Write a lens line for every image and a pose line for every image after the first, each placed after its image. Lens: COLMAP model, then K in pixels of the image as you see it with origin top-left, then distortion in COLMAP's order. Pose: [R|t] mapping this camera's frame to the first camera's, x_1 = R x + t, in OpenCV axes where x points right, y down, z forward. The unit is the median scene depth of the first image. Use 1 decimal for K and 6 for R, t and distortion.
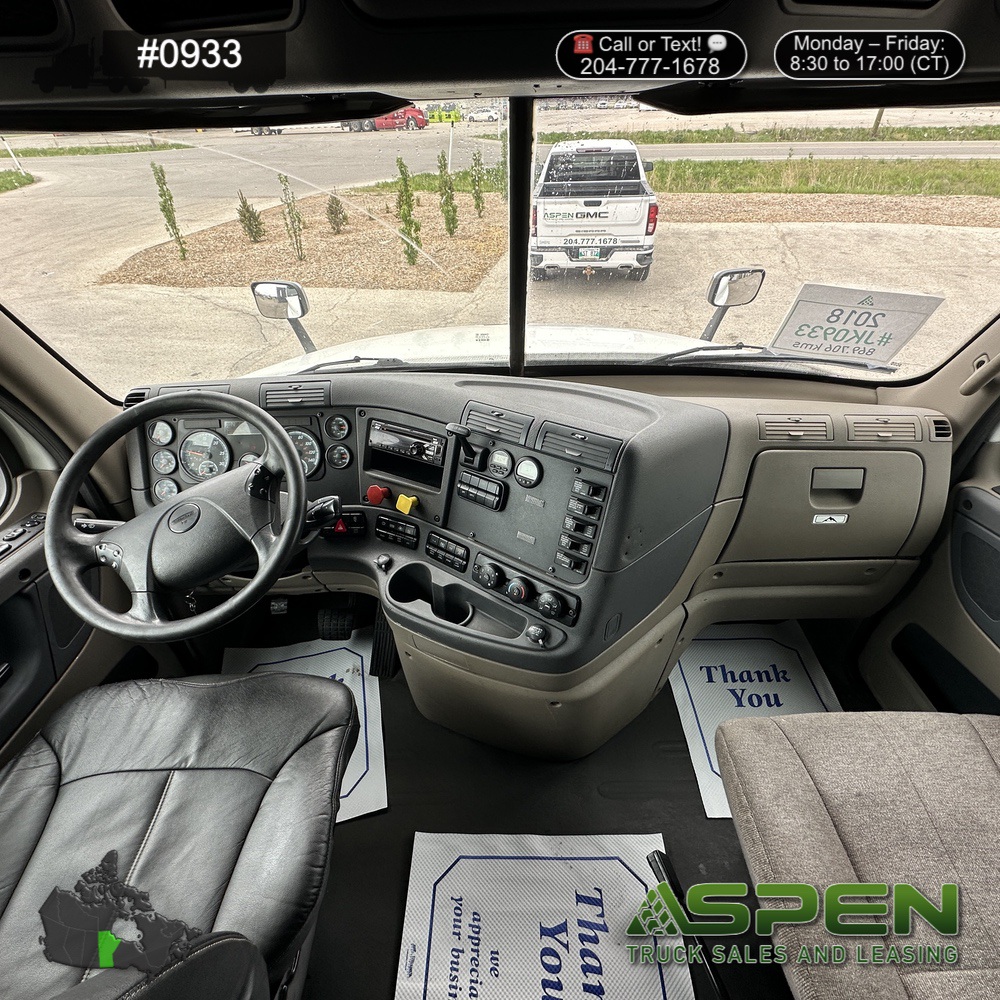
lens RADIAL K [[529.0, 0, 500.0], [0, 529.0, 500.0], [0, 0, 1]] dist [-0.001428, -0.000122]
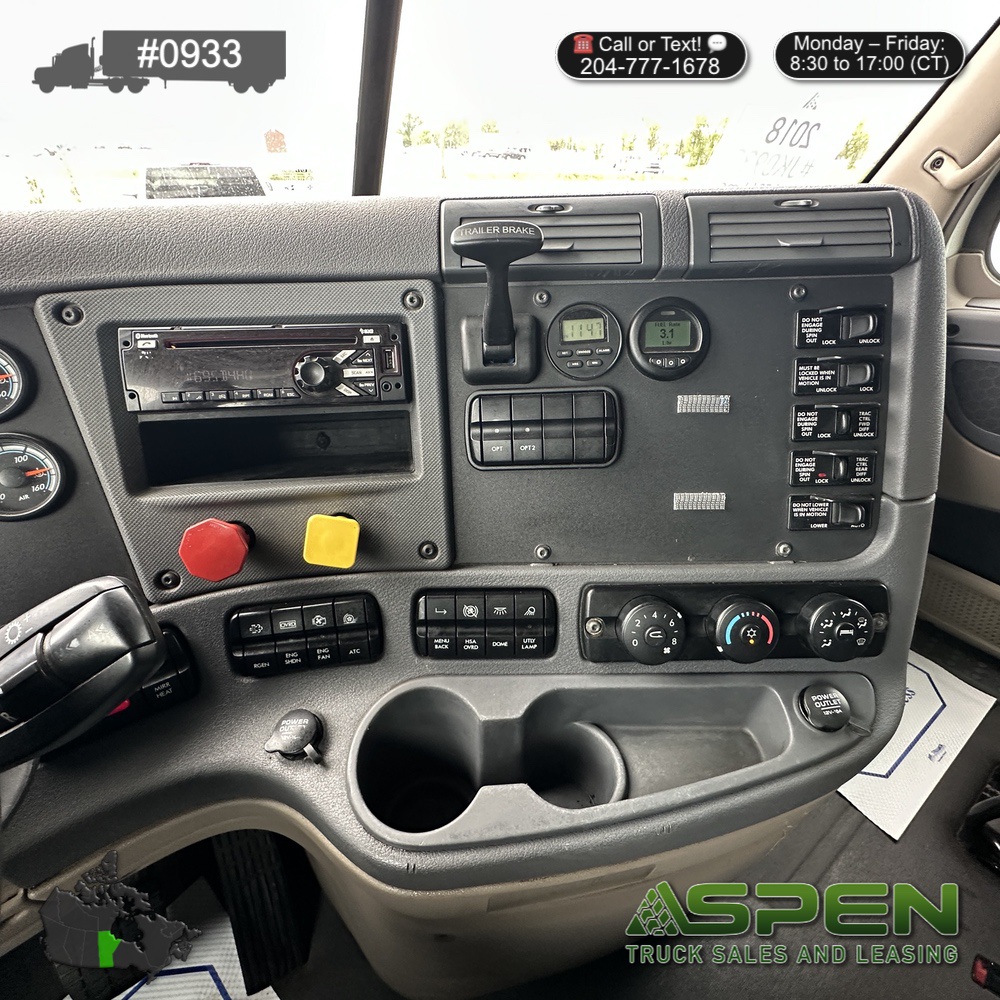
lens RADIAL K [[529.0, 0, 500.0], [0, 529.0, 500.0], [0, 0, 1]] dist [-0.001428, -0.000122]
pose [[0.810150, -0.298451, 0.504563, -0.250750], [0.327281, 0.944348, 0.033087, 0.006626], [-0.486358, 0.138329, 0.862740, 0.657088]]
